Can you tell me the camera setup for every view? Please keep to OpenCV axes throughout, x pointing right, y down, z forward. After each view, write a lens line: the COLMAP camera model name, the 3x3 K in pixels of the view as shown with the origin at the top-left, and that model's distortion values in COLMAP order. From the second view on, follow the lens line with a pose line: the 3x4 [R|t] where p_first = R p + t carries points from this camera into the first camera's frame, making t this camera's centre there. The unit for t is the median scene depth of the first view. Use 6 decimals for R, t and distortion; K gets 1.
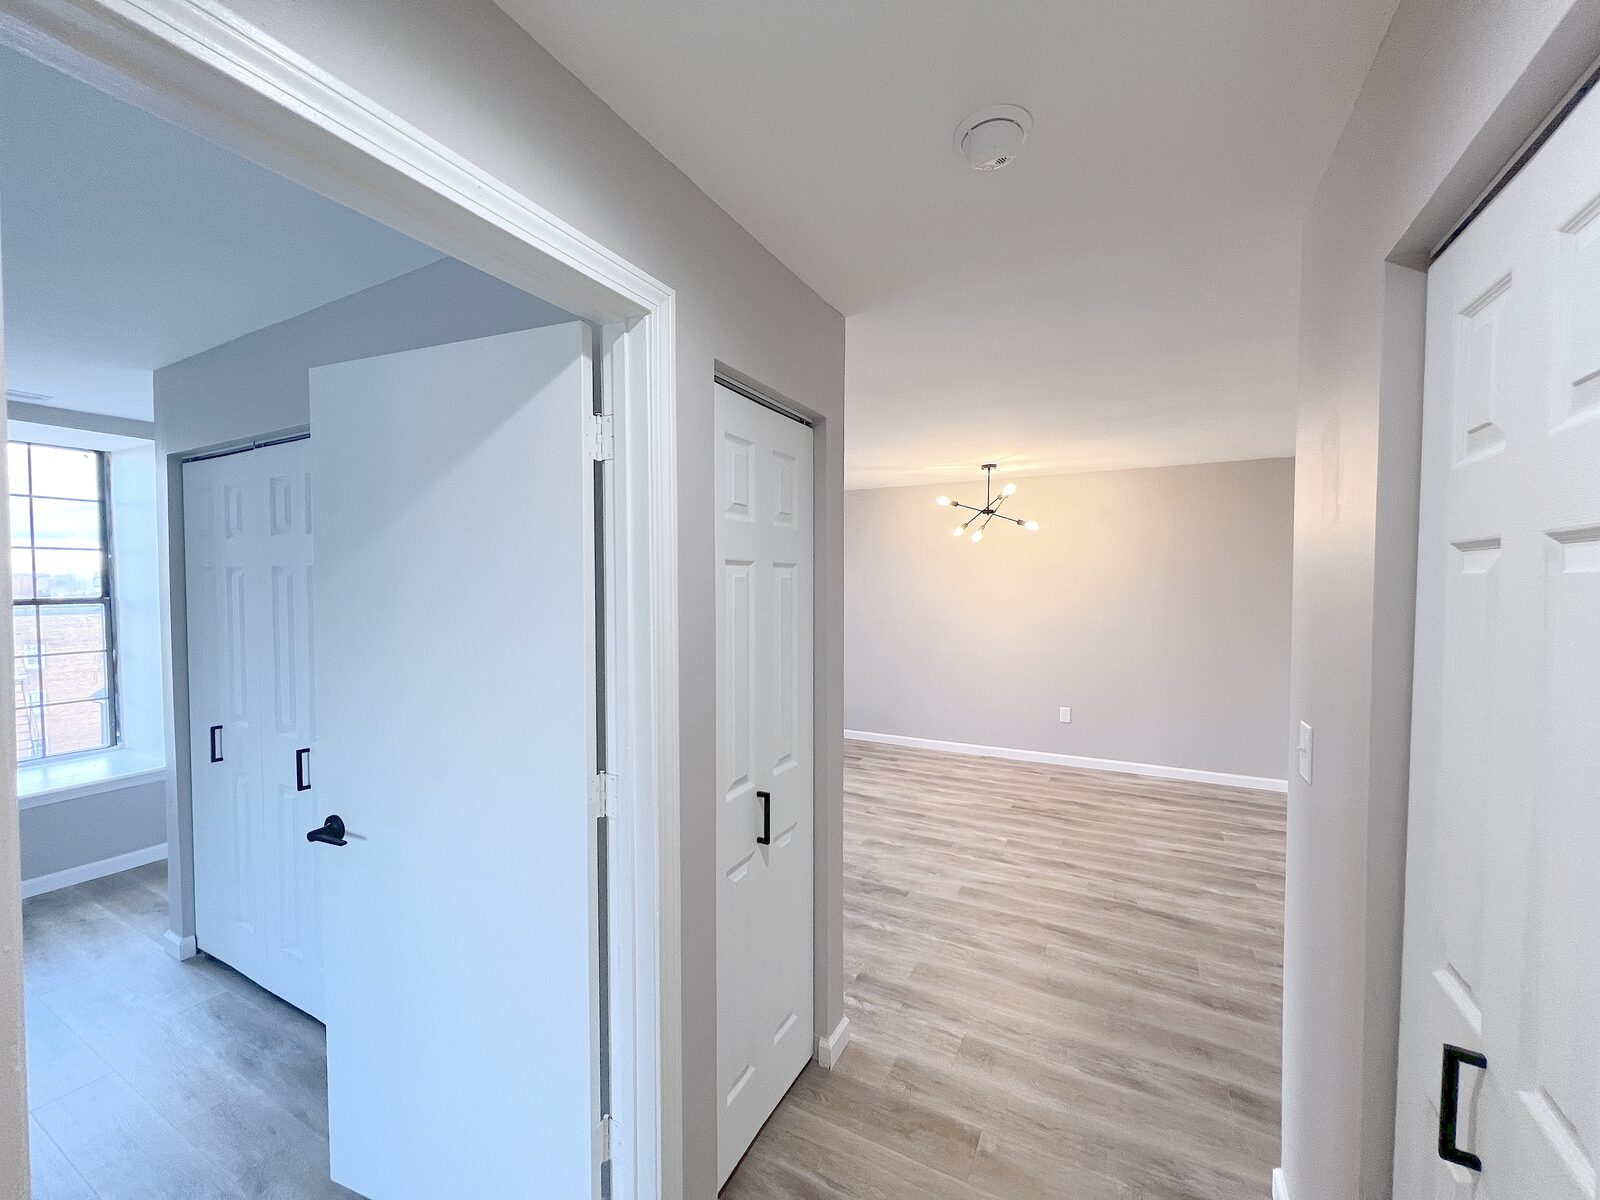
lens RADIAL K [[646.8, 0, 809.8], [0, 646.8, 608.5], [0, 0, 1]] dist [0.001894, 0.000264]
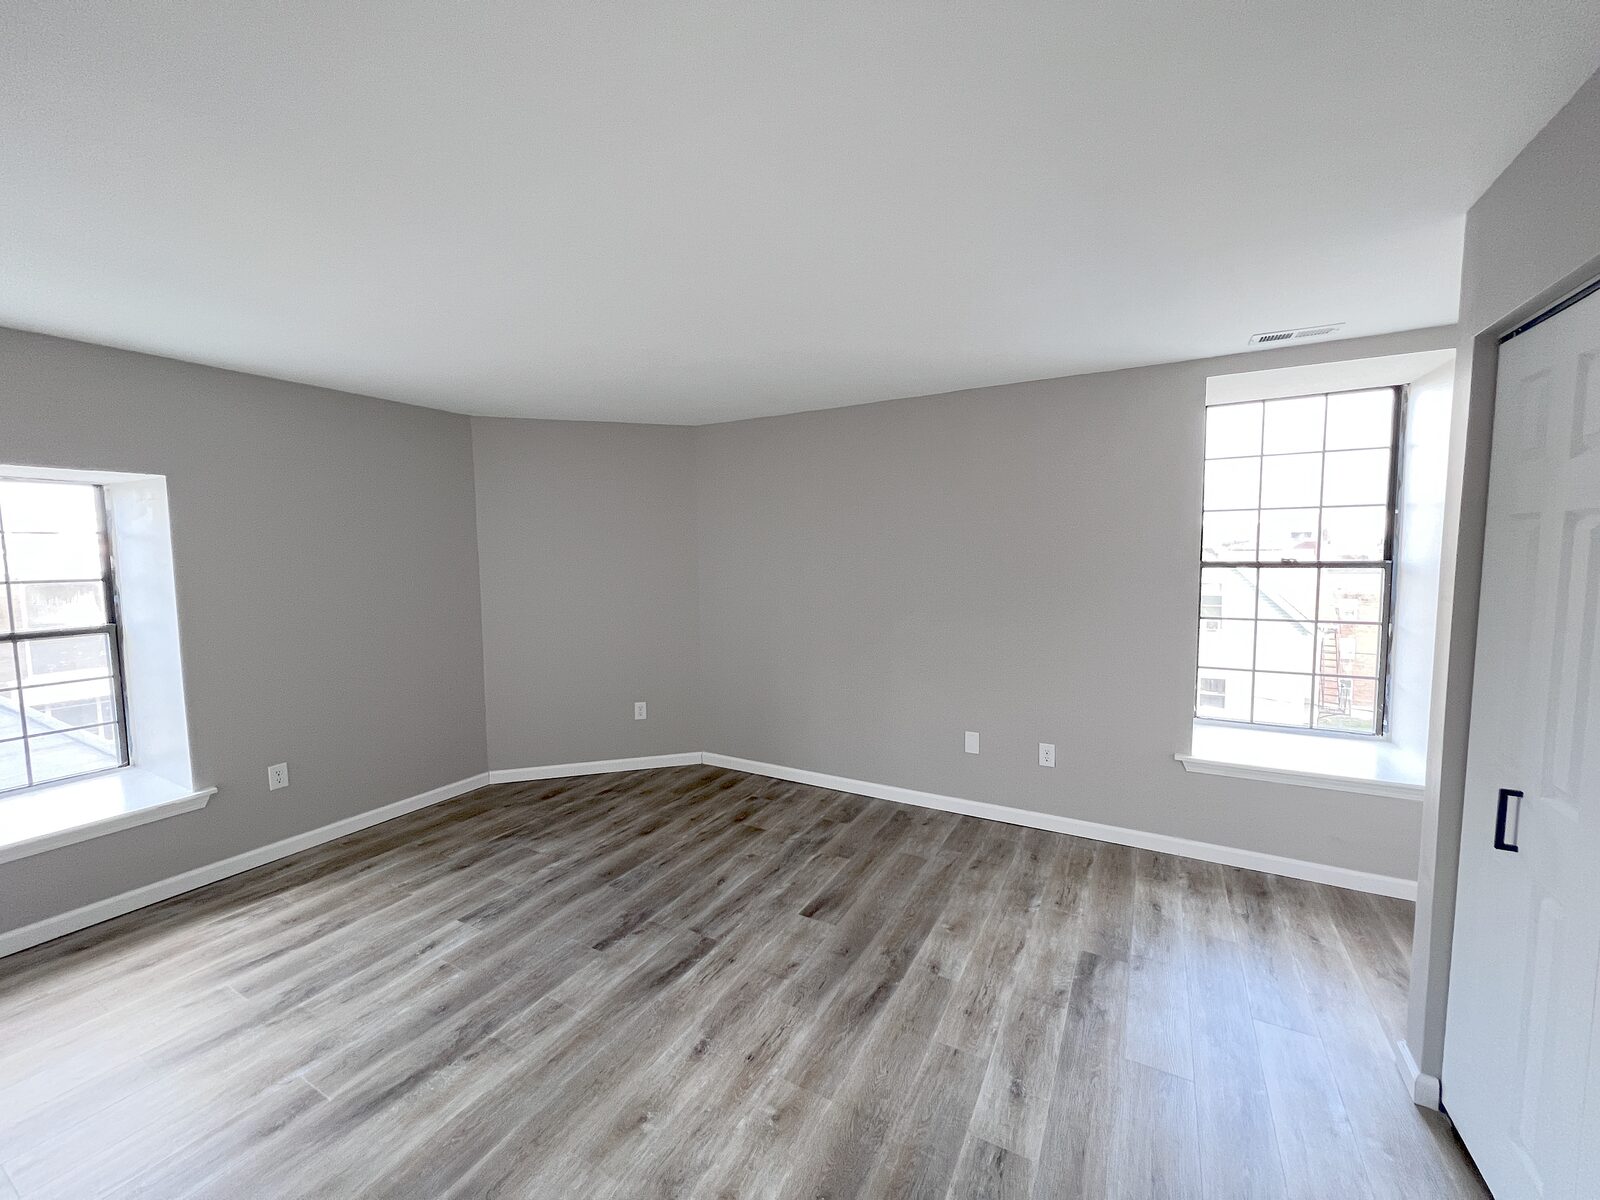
lens RADIAL K [[604.6, 0, 817.8], [0, 604.6, 597.7], [0, 0, 1]] dist [-0.002722, -0.000336]
pose [[-0.040218, 0.075091, -0.996365, -0.324963], [-0.026842, 0.996731, 0.076202, -0.011735], [0.998830, 0.029810, -0.038070, 0.350222]]
